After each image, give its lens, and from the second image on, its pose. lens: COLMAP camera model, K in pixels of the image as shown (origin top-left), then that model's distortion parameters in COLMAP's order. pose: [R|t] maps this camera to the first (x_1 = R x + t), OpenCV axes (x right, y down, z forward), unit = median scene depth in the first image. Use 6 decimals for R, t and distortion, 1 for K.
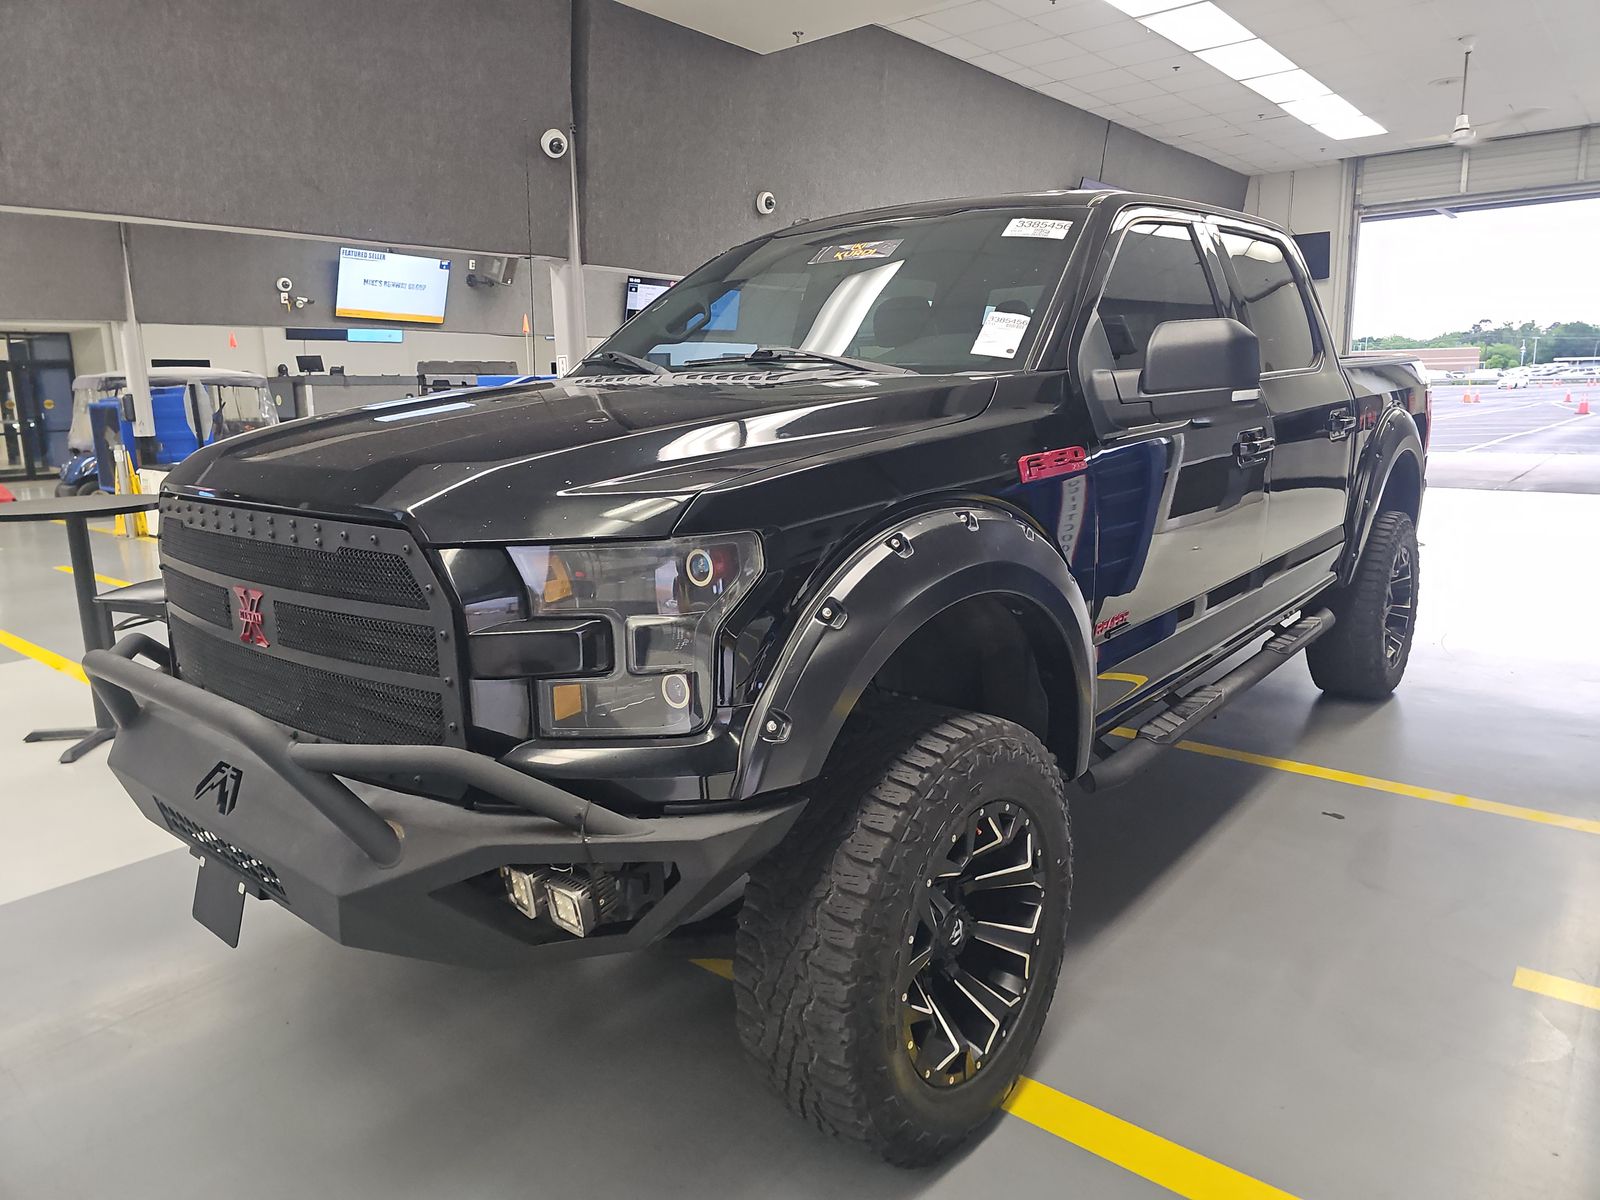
lens RADIAL K [[1052.7, 0, 797.0], [0, 1052.7, 593.3], [0, 0, 1]] dist [0.036958, -0.026974]
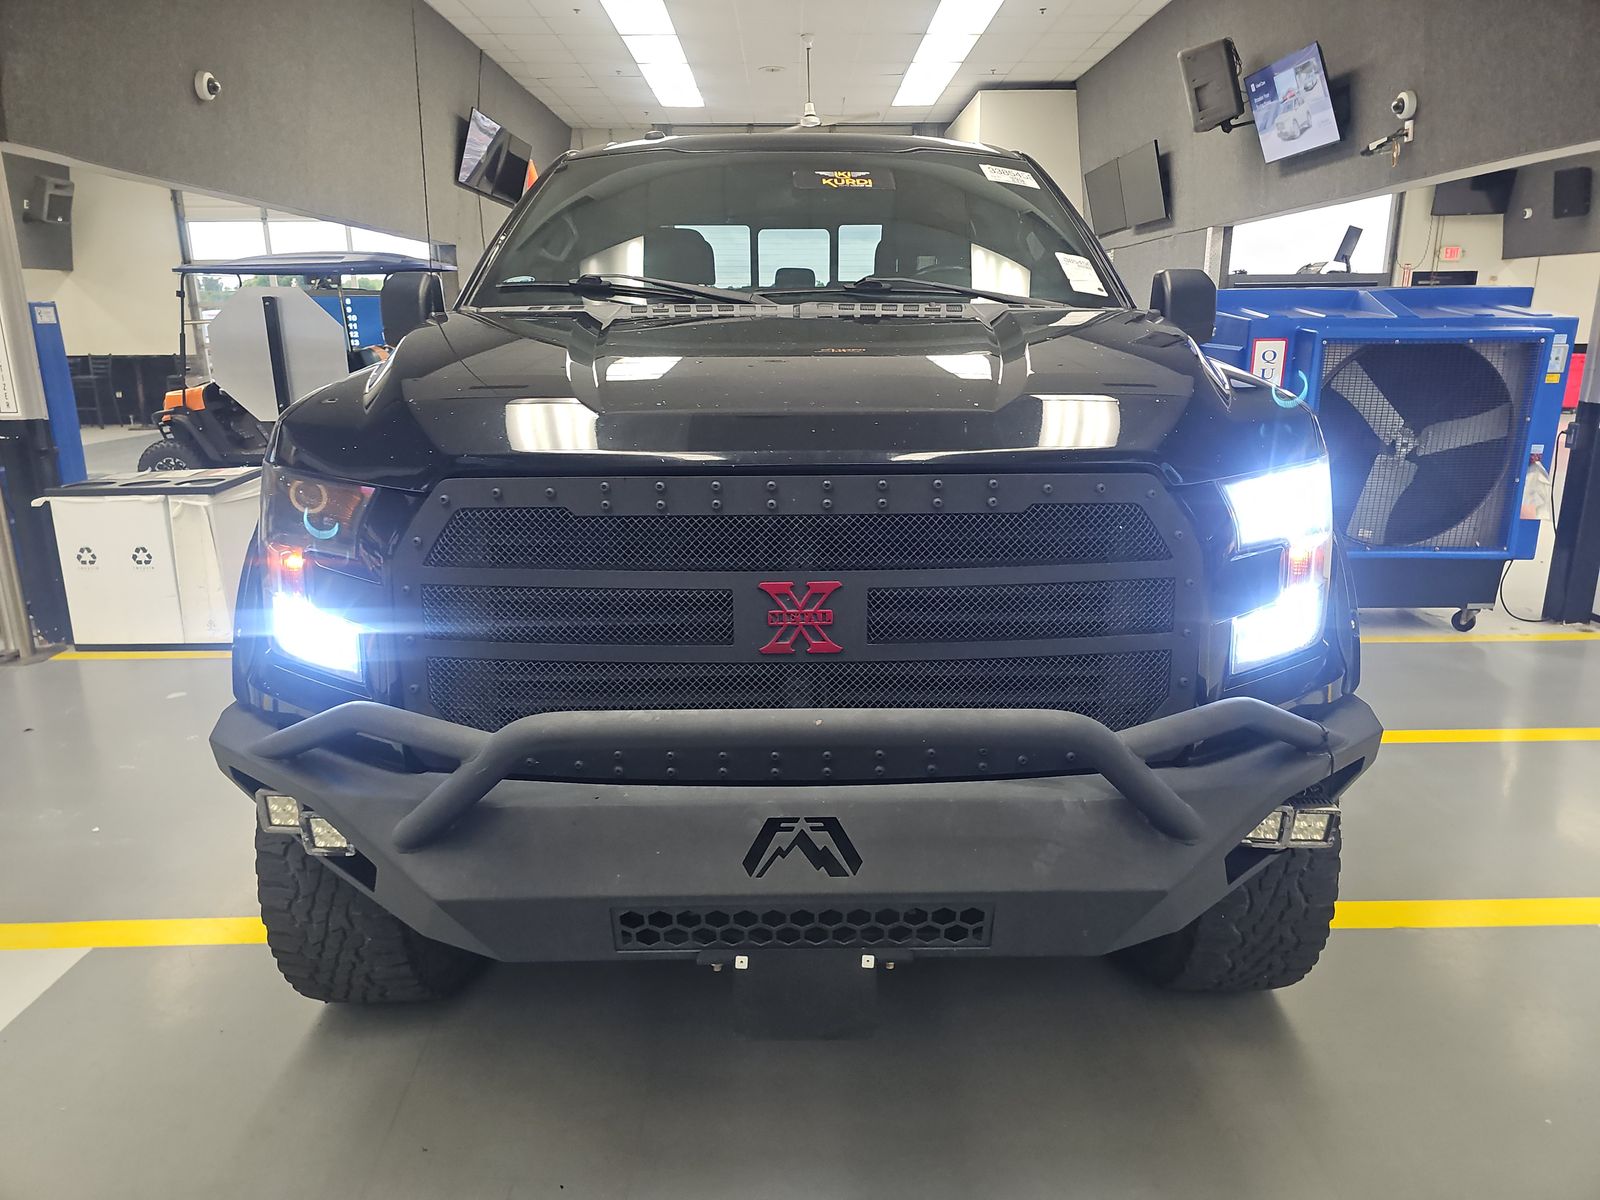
lens RADIAL K [[1052.7, 0, 804.3], [0, 1052.7, 587.8], [0, 0, 1]] dist [0.036958, -0.026974]
pose [[0.773499, -0.137402, 0.618725, -0.357964], [0.109373, 0.990510, 0.083233, -0.022082], [-0.624290, 0.003291, 0.781186, 0.153787]]
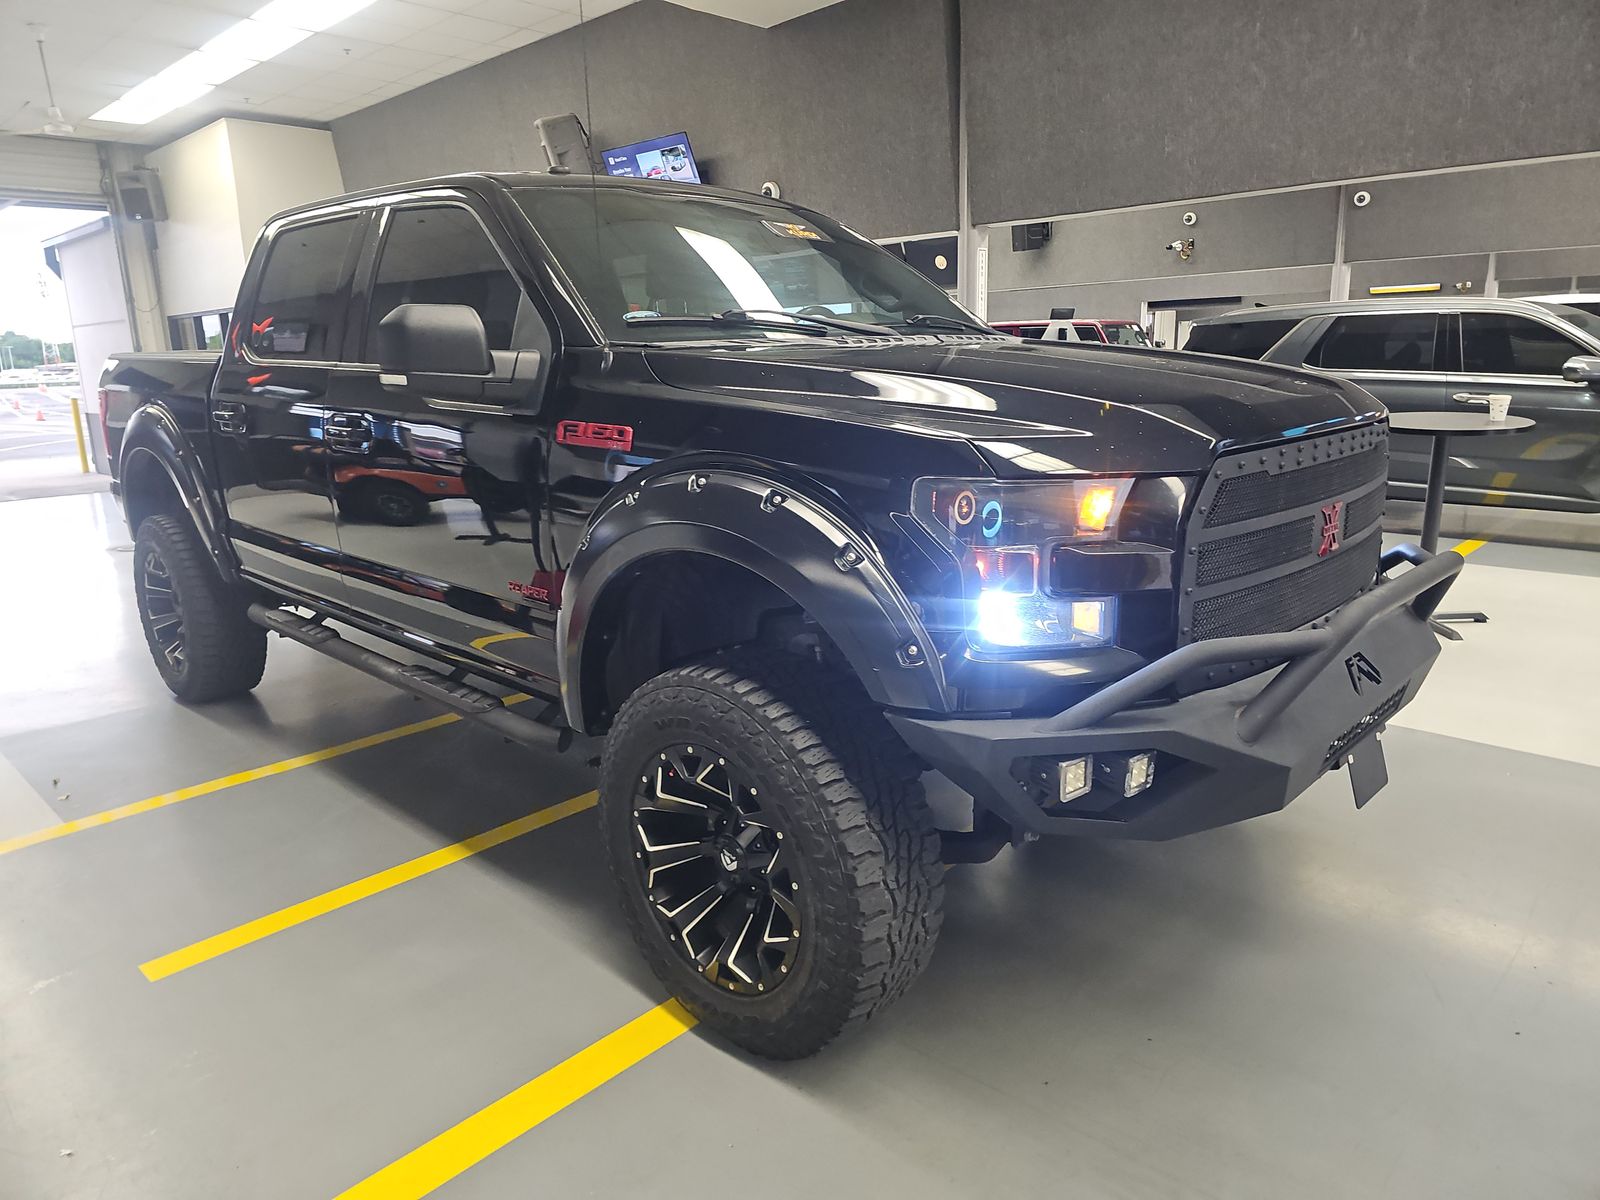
lens RADIAL K [[1052.7, 0, 795.5], [0, 1052.7, 600.6], [0, 0, 1]] dist [0.036958, -0.026974]
pose [[0.093908, -0.202986, 0.974668, -0.621547], [0.212024, 0.960614, 0.179631, -0.082843], [-0.972742, 0.189784, 0.133247, 0.522884]]
